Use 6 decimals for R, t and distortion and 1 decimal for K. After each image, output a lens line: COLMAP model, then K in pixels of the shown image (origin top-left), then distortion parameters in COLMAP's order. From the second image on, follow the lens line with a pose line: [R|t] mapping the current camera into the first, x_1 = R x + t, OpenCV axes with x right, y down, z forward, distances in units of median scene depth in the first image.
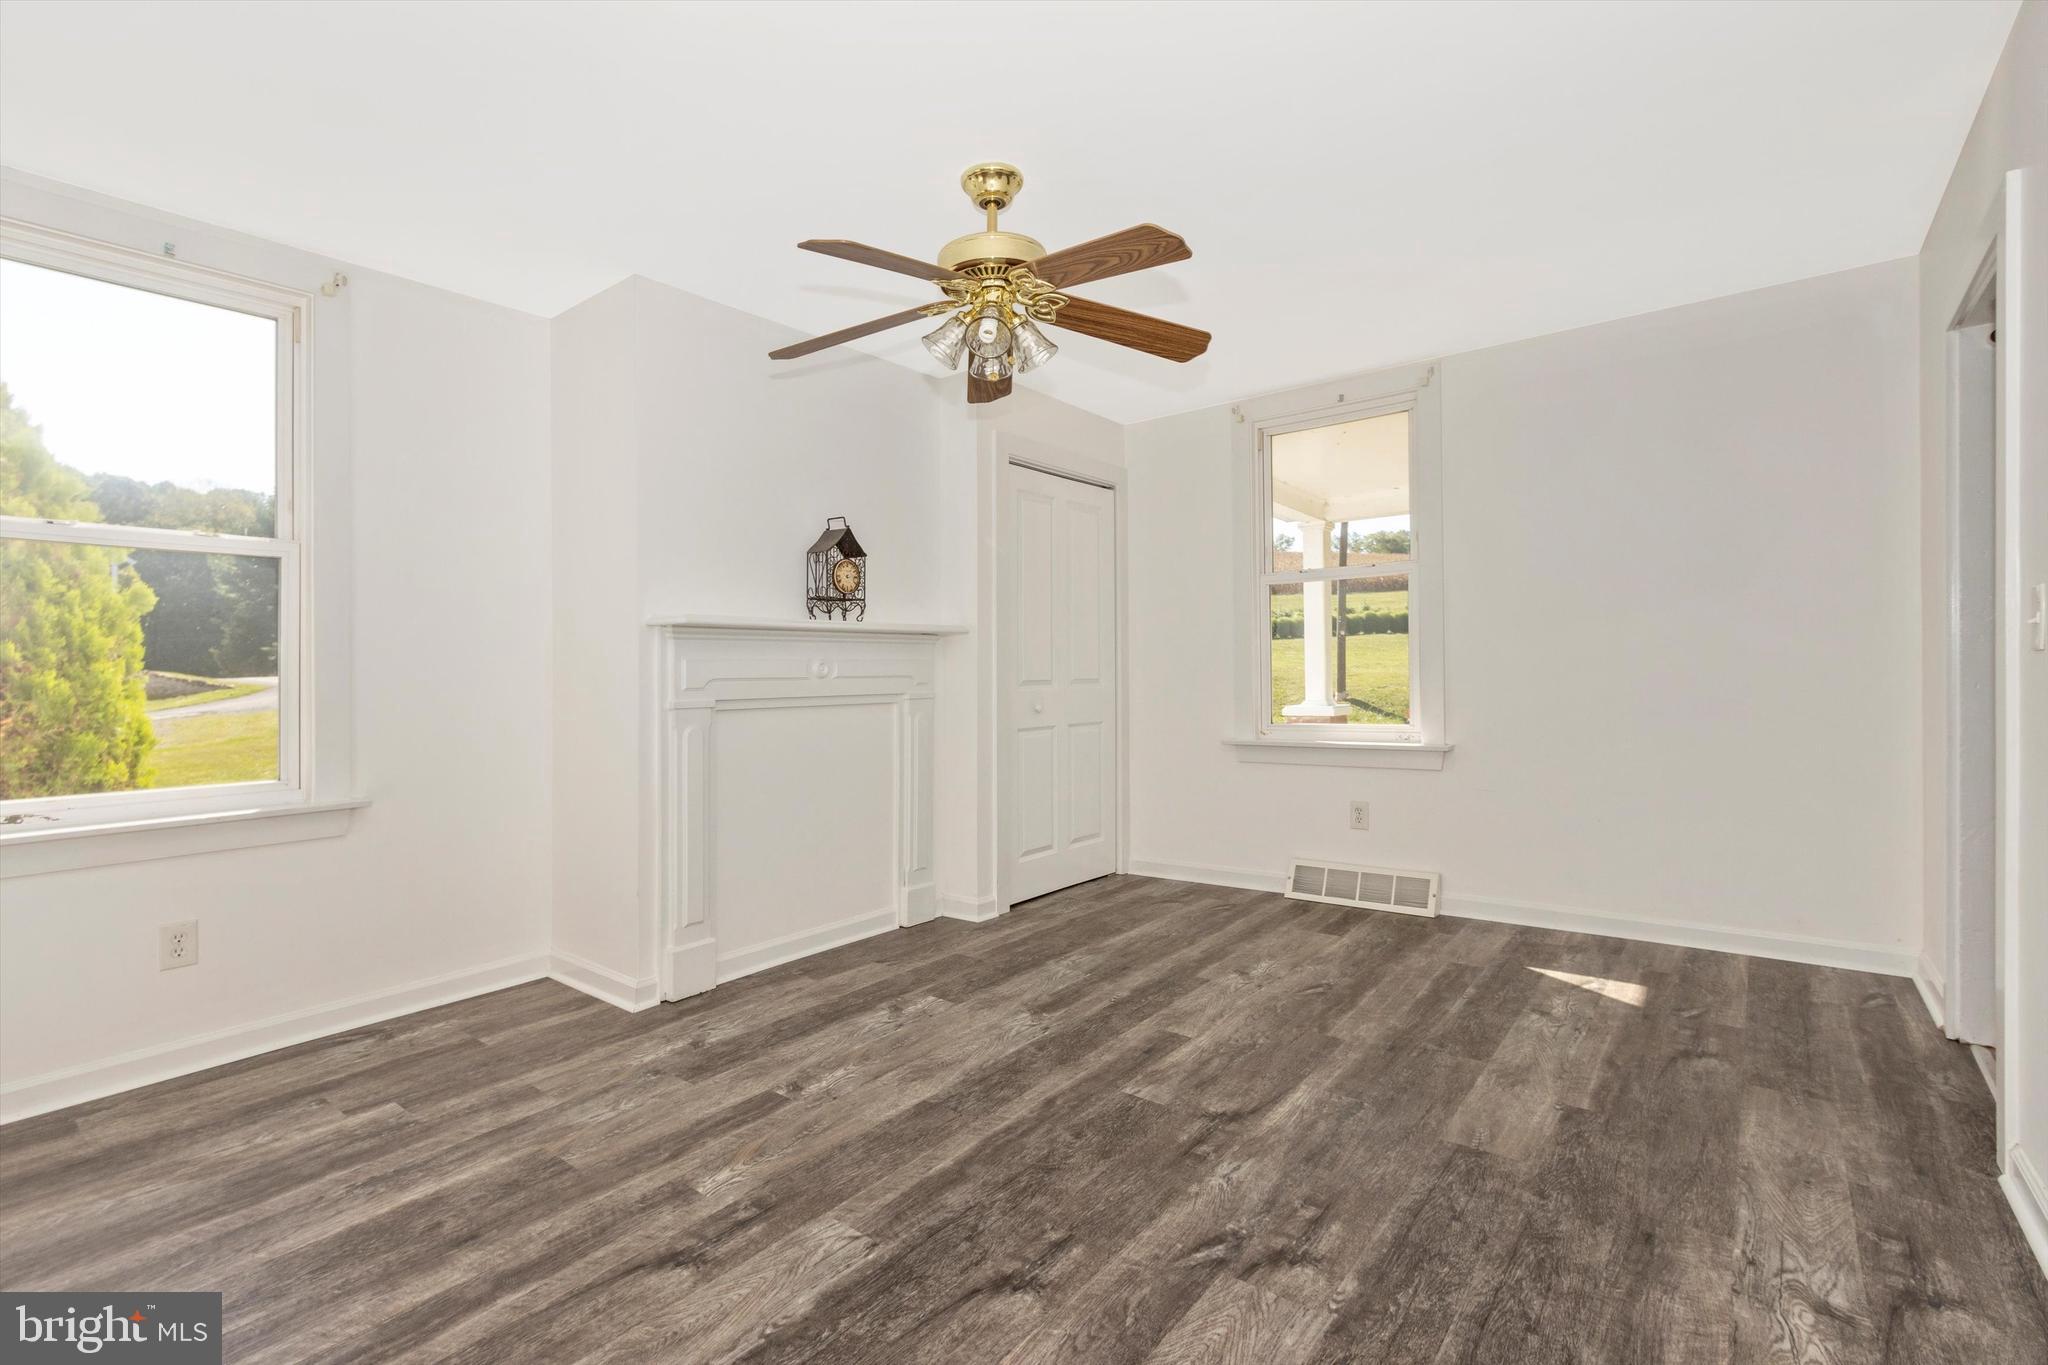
lens RADIAL K [[947.6, 0, 987.4], [0, 947.6, 669.6], [0, 0, 1]] dist [0.008412, -0.002210]
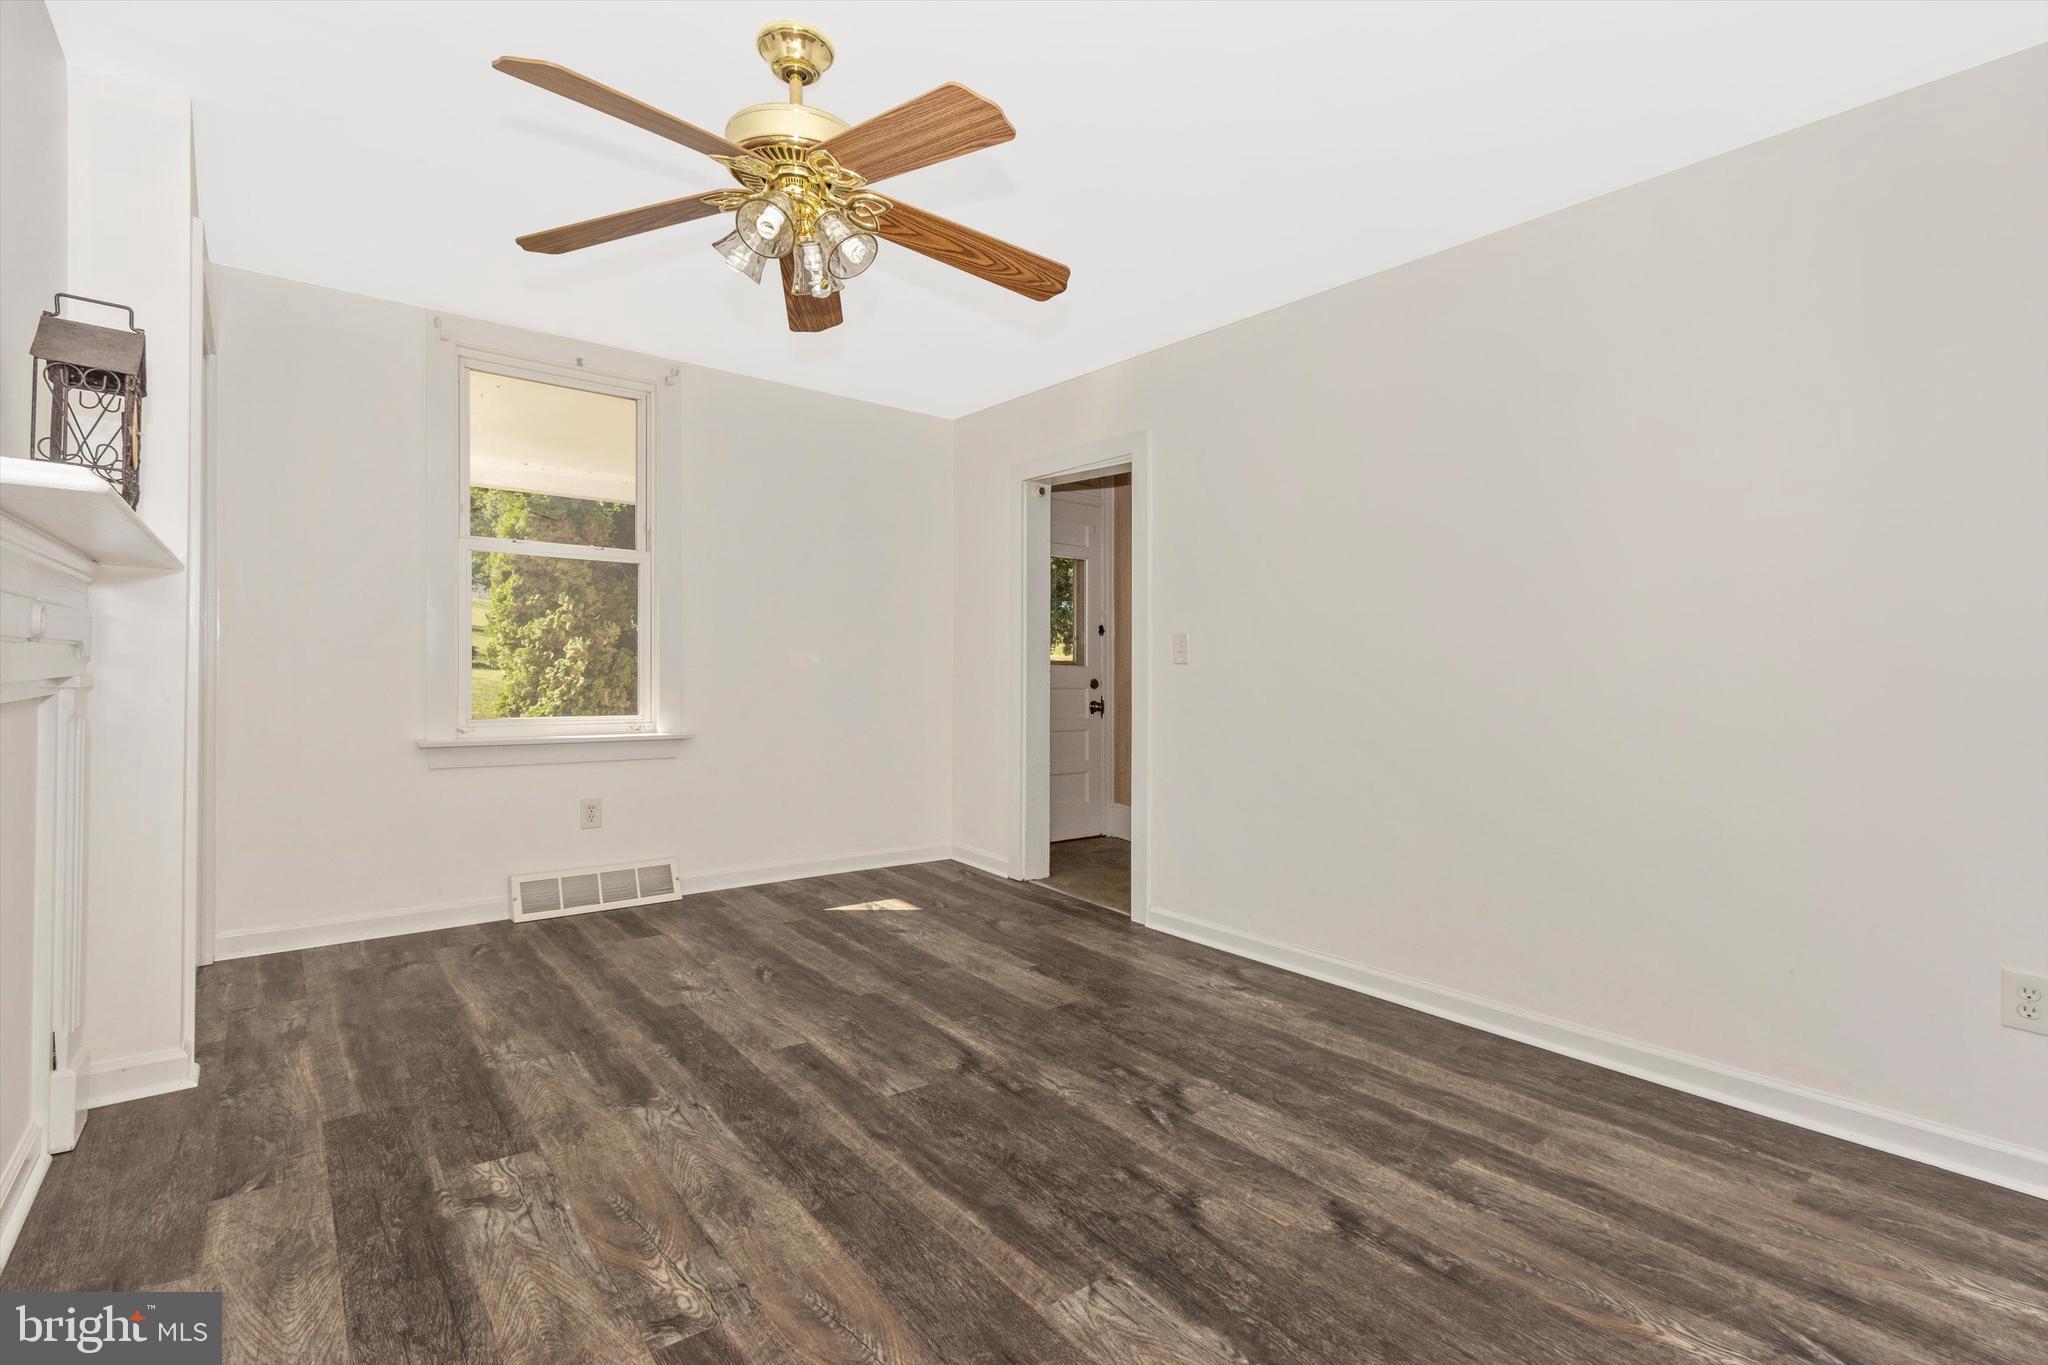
lens RADIAL K [[947.6, 0, 1050.2], [0, 947.6, 668.8], [0, 0, 1]] dist [0.008412, -0.002210]
pose [[0.198362, 0.018928, 0.979946, -0.745114], [-0.027008, 0.999539, -0.013839, 0.018953], [-0.979757, -0.023721, 0.198782, 0.630243]]
